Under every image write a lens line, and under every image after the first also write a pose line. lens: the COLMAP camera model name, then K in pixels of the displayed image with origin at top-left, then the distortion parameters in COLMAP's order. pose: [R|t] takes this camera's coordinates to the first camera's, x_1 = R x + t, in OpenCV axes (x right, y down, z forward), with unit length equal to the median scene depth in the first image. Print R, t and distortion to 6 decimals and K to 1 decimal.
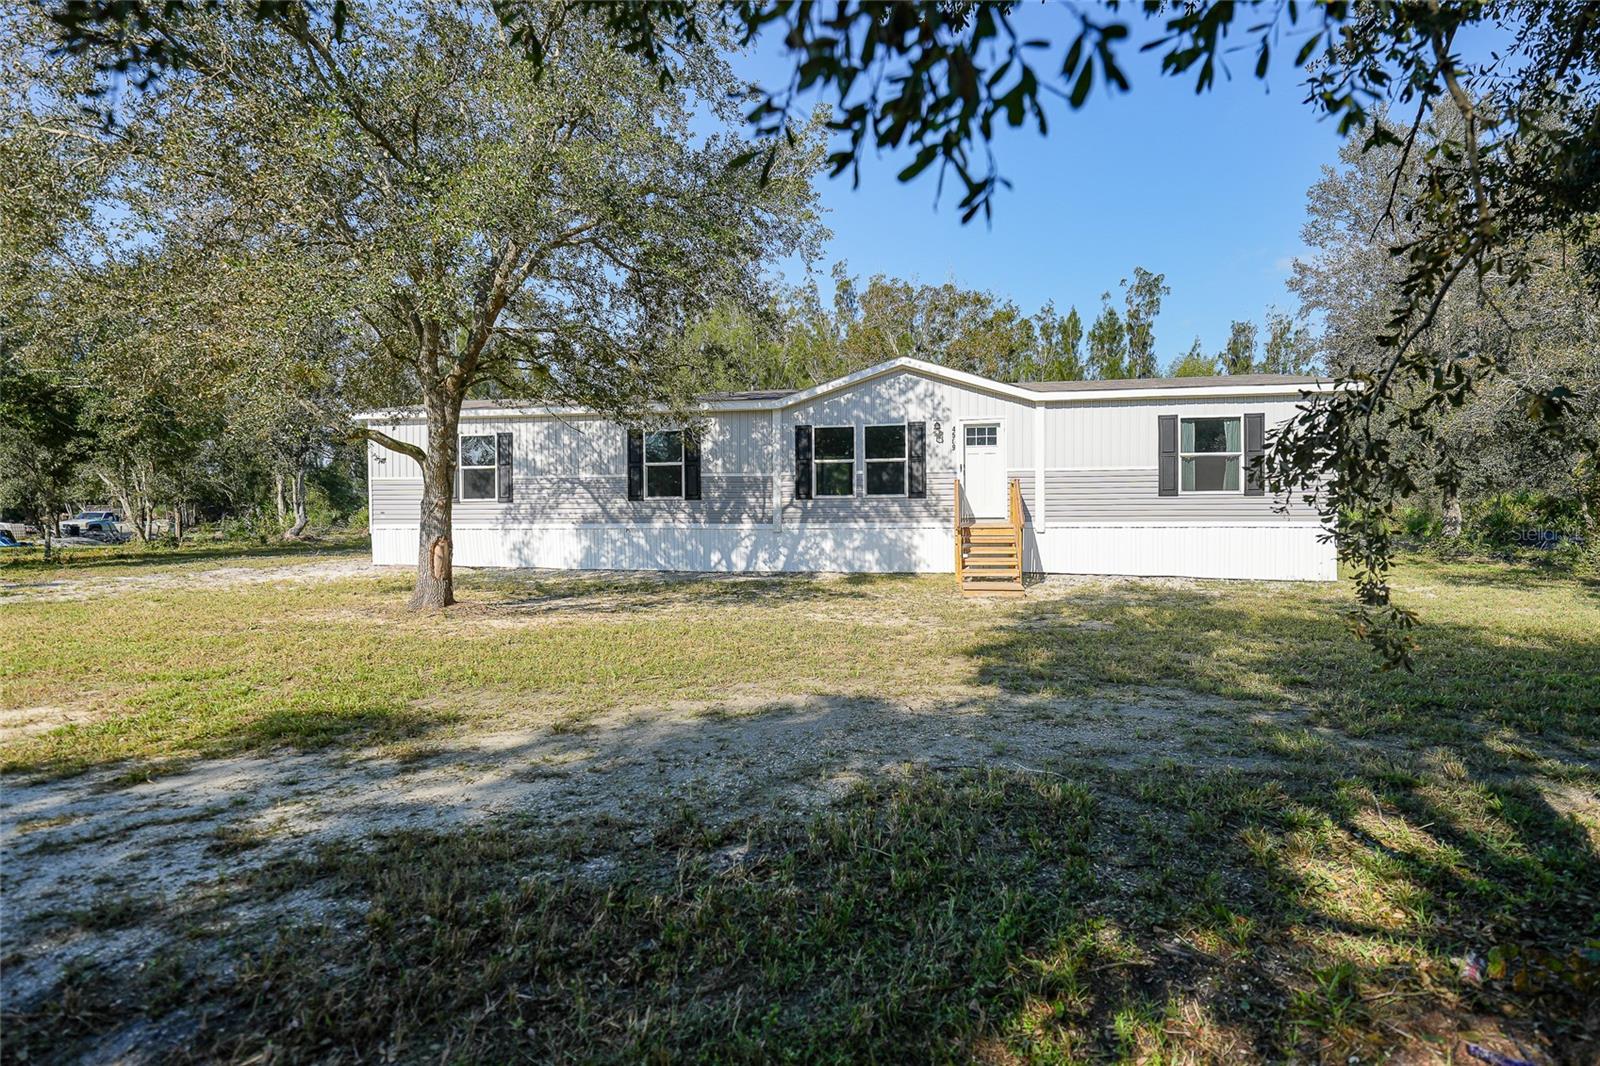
lens RADIAL K [[812.5, 0, 794.5], [0, 812.5, 533.5], [0, 0, 1]] dist [0.002670, 0.007330]
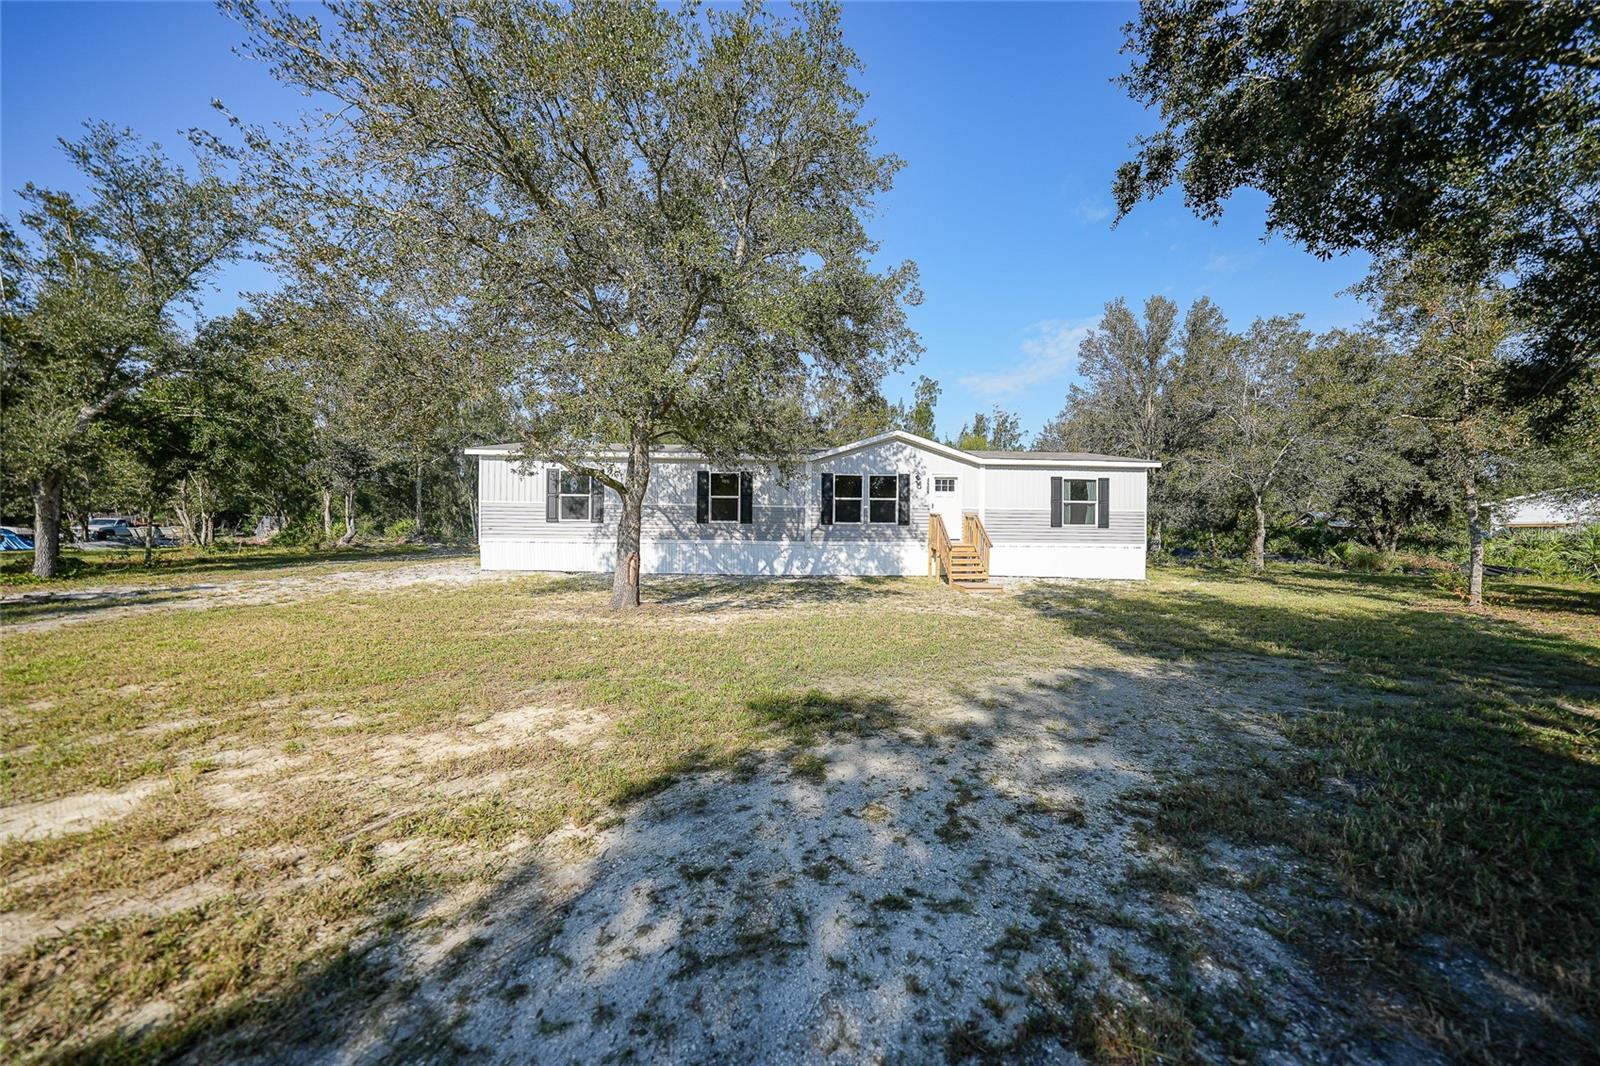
lens RADIAL K [[560.7, 0, 799.3], [0, 560.7, 536.0], [0, 0, 1]] dist [-0.026598, 0.006054]
pose [[0.971027, 0.012496, 0.238641, -0.275058], [-0.010229, 0.999890, -0.010740, -0.010680], [-0.238749, 0.007987, 0.971049, 0.049944]]
